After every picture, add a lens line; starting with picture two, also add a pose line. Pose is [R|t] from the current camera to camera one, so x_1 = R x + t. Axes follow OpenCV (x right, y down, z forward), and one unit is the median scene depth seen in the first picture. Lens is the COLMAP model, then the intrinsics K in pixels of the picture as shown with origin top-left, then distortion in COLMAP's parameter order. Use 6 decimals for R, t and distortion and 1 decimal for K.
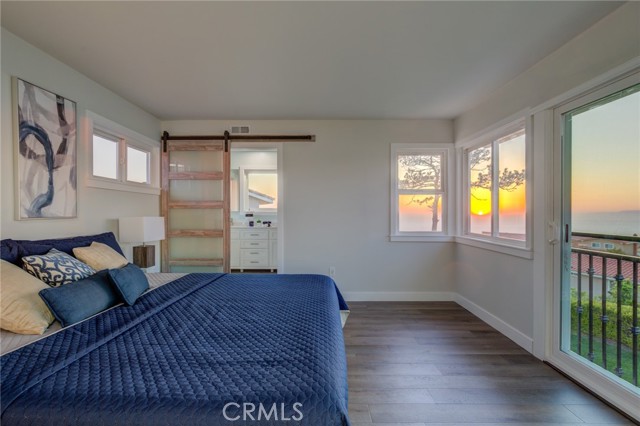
lens RADIAL K [[303.2, 0, 320.0], [0, 303.2, 213.0], [0, 0, 1]] dist [-0.004563, -0.000408]
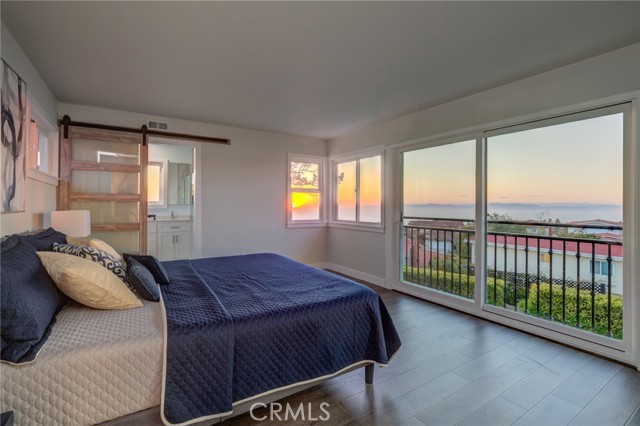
lens RADIAL K [[297.5, 0, 319.3], [0, 297.5, 201.9], [0, 0, 1]] dist [0.003483, 0.000299]
pose [[0.836536, 0.007425, 0.547862, -0.360523], [-0.000043, 0.999909, -0.013485, -0.001150], [-0.547912, 0.011258, 0.836460, -0.145762]]
